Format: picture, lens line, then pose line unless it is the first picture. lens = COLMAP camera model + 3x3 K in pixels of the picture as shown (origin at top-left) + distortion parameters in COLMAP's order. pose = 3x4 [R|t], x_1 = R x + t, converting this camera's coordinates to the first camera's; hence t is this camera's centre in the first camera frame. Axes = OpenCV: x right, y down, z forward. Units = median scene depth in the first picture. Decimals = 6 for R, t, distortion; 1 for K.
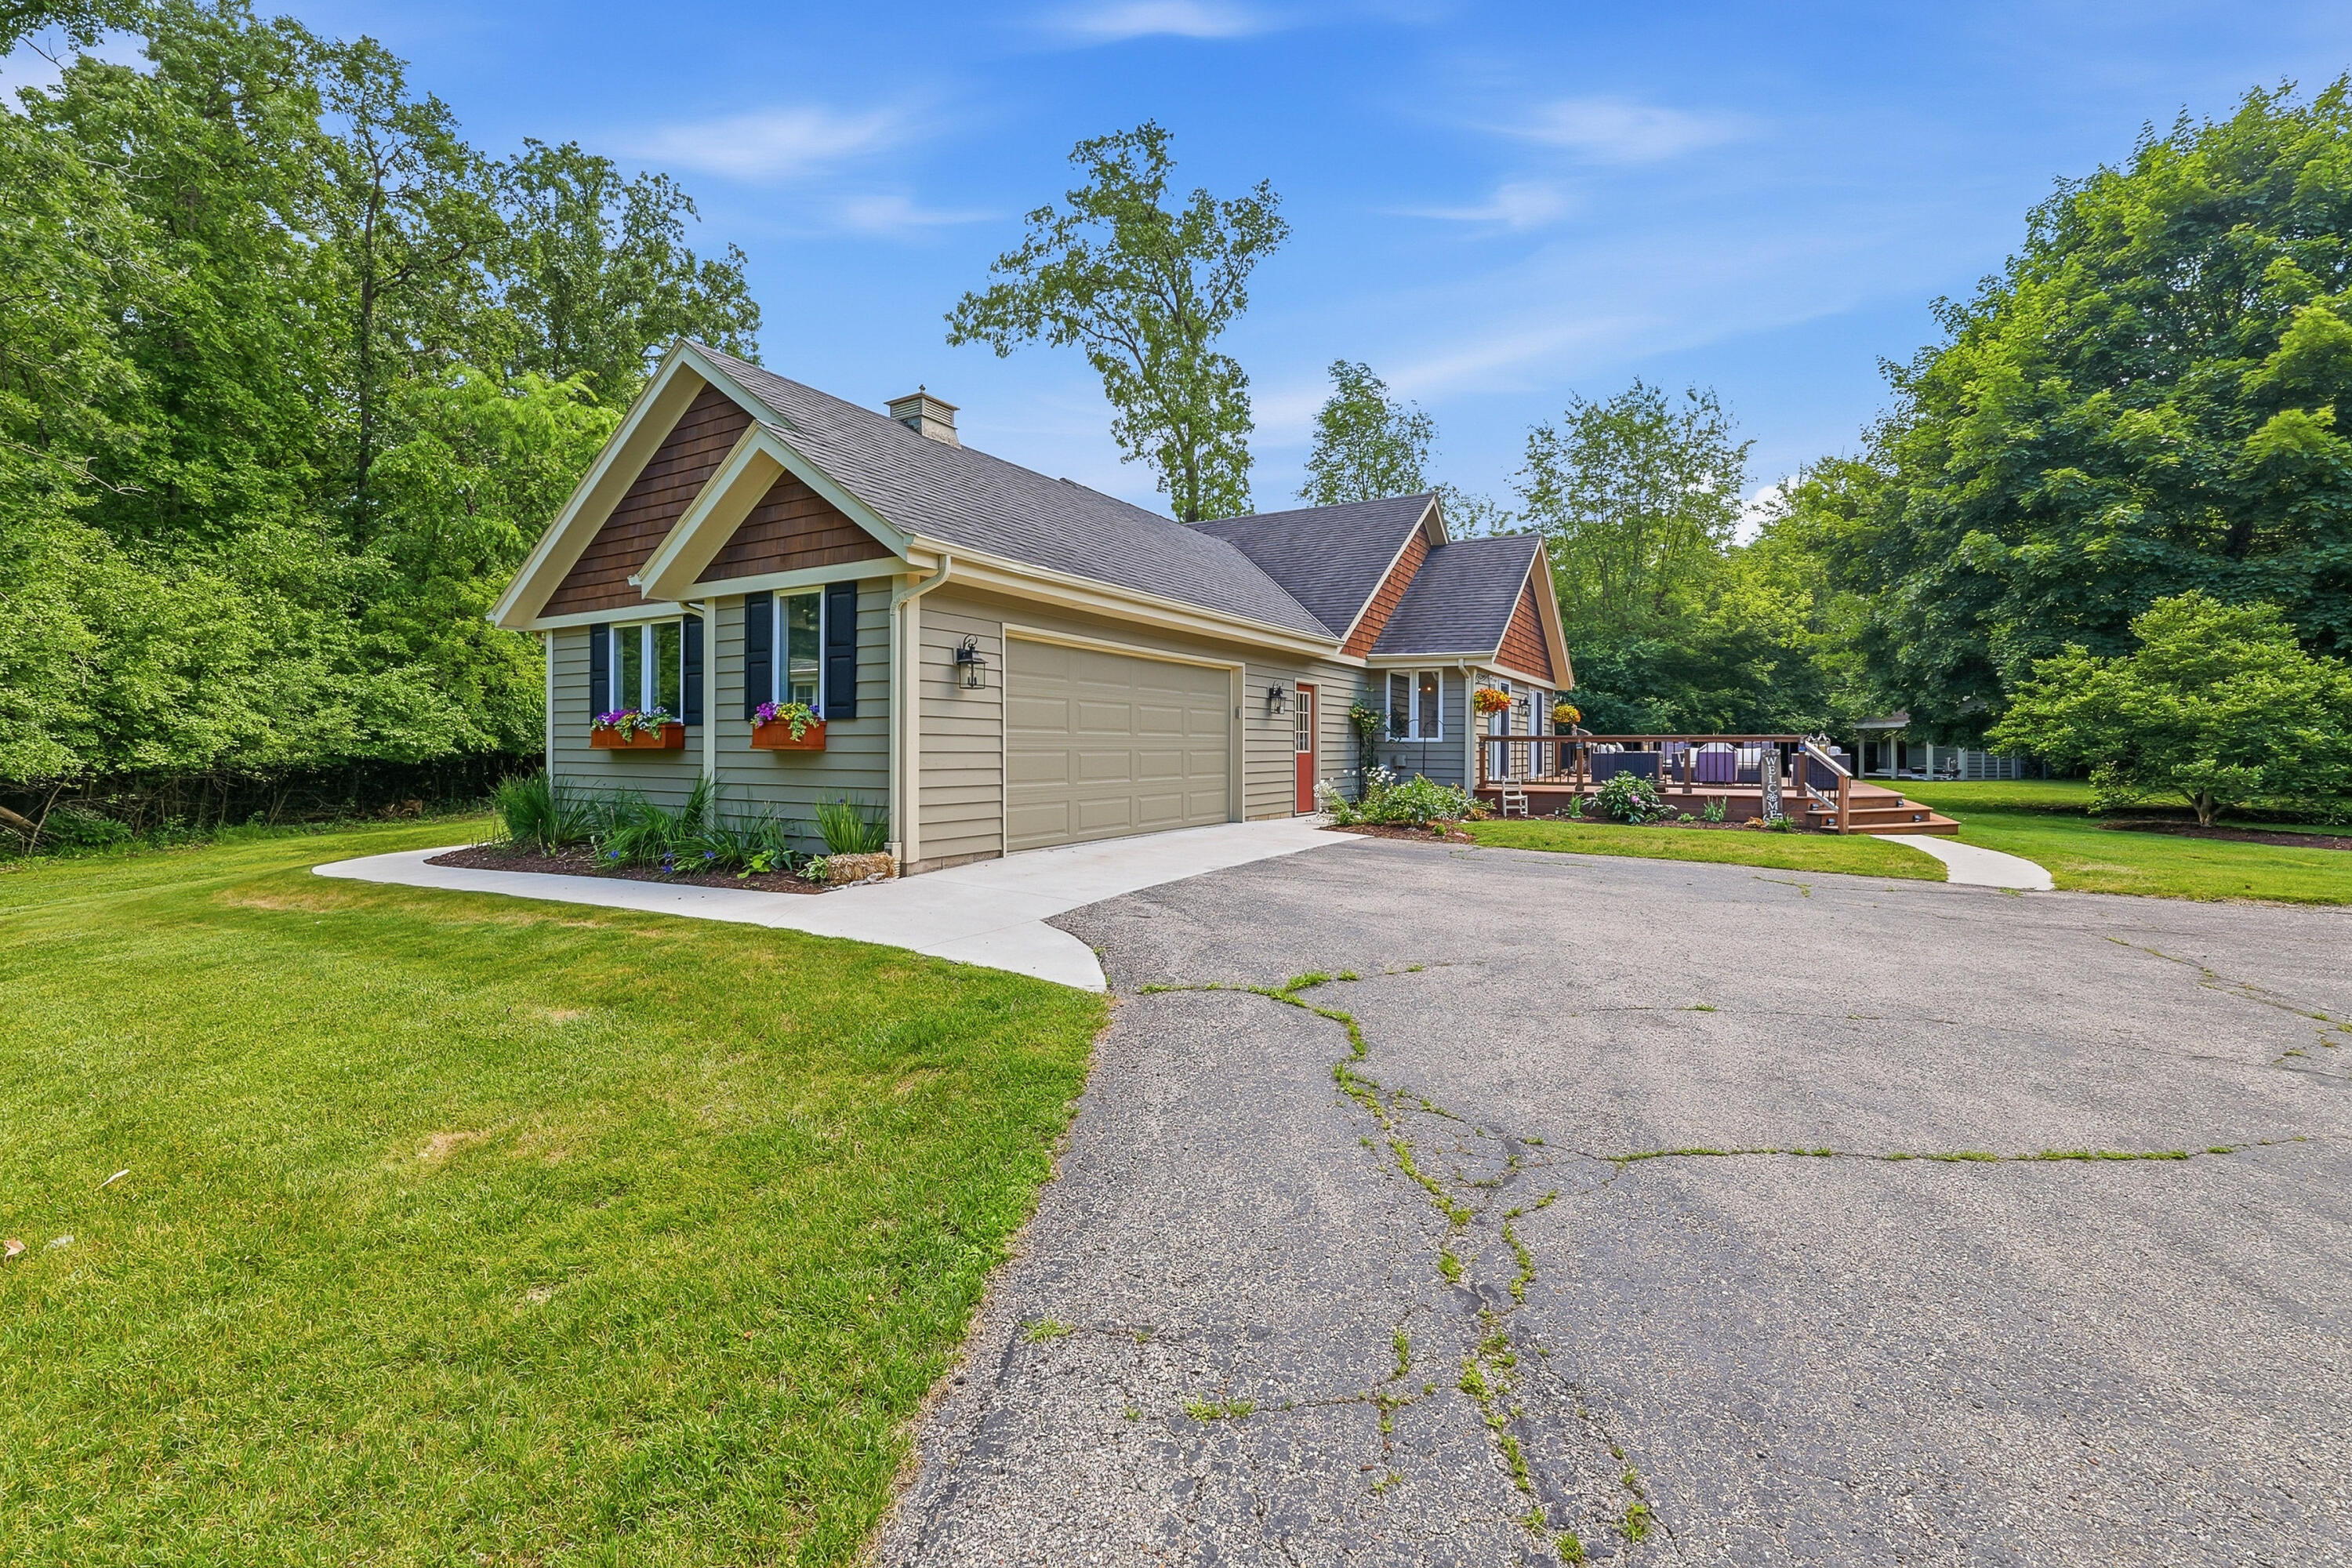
lens RADIAL K [[1031.2, 0, 1176.7], [0, 1031.2, 741.6], [0, 0, 1]] dist [-0.000474, -0.000042]
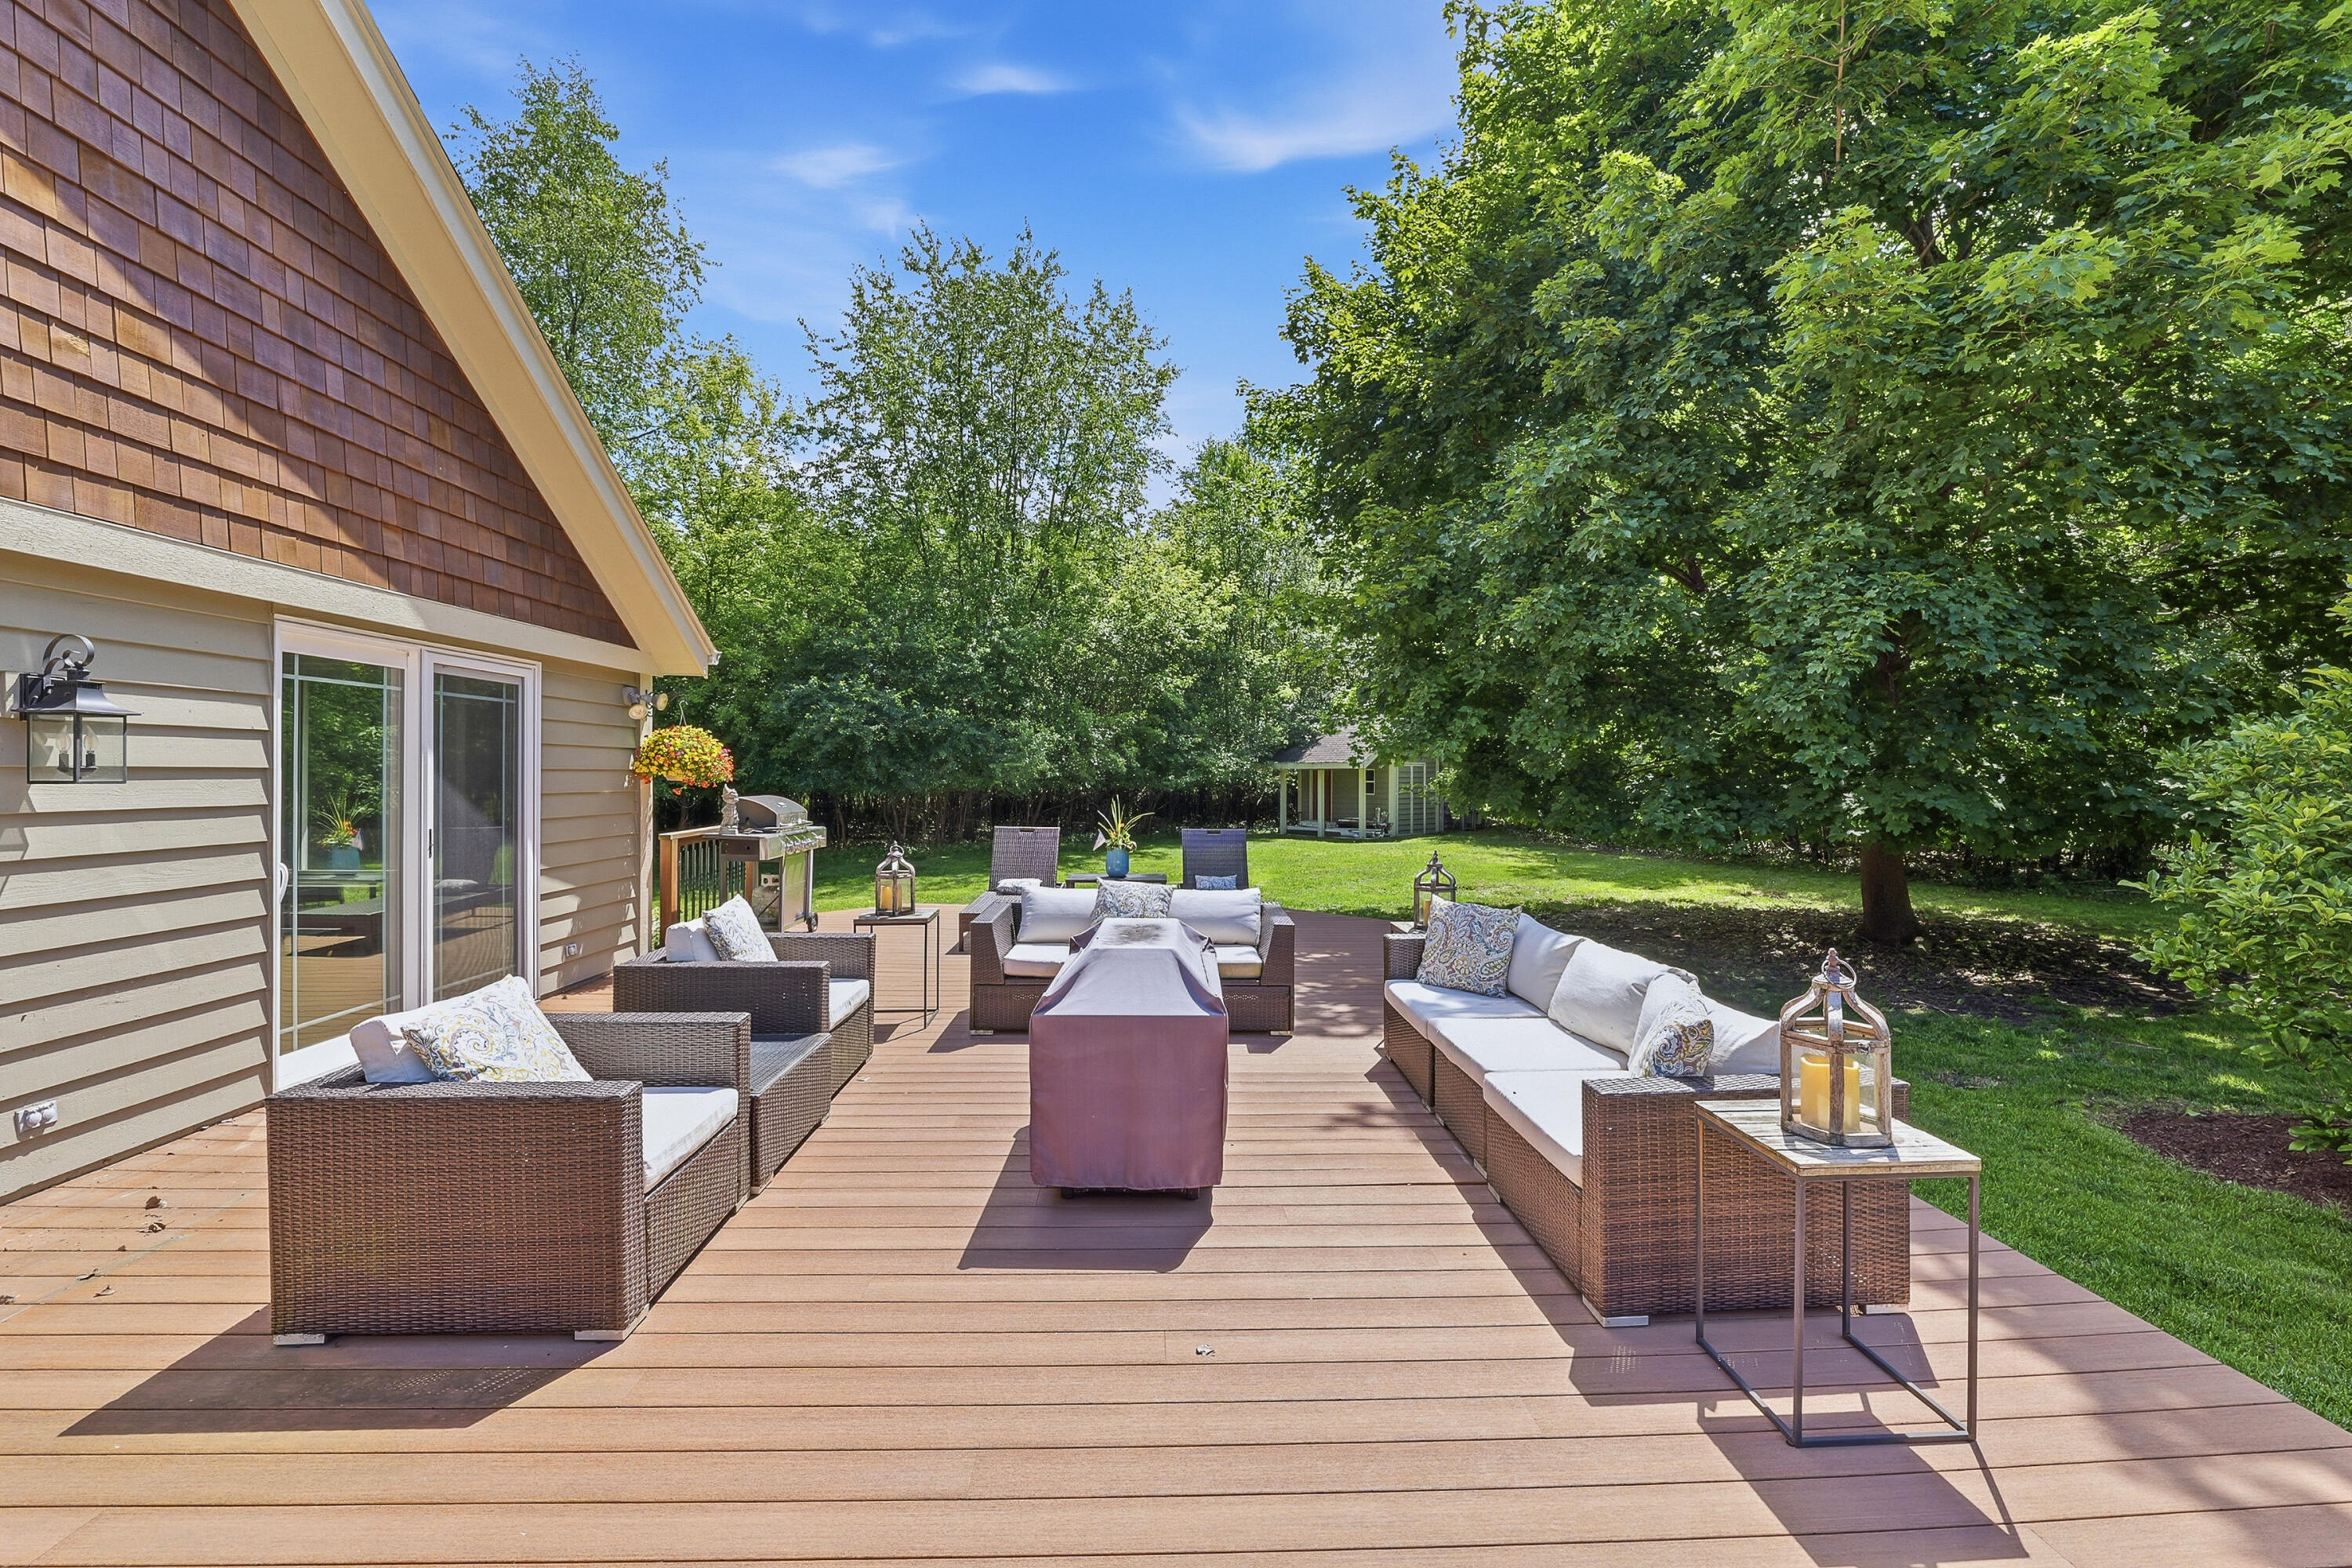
lens RADIAL K [[985.2, 0, 1176.1], [0, 985.2, 762.3], [0, 0, 1]] dist [0.000479, 0.000042]
pose [[0.858823, 0.006922, 0.512226, 0.235469], [-0.006180, 0.999976, -0.003151, -0.016251], [-0.512235, -0.000459, 0.858845, 0.446023]]
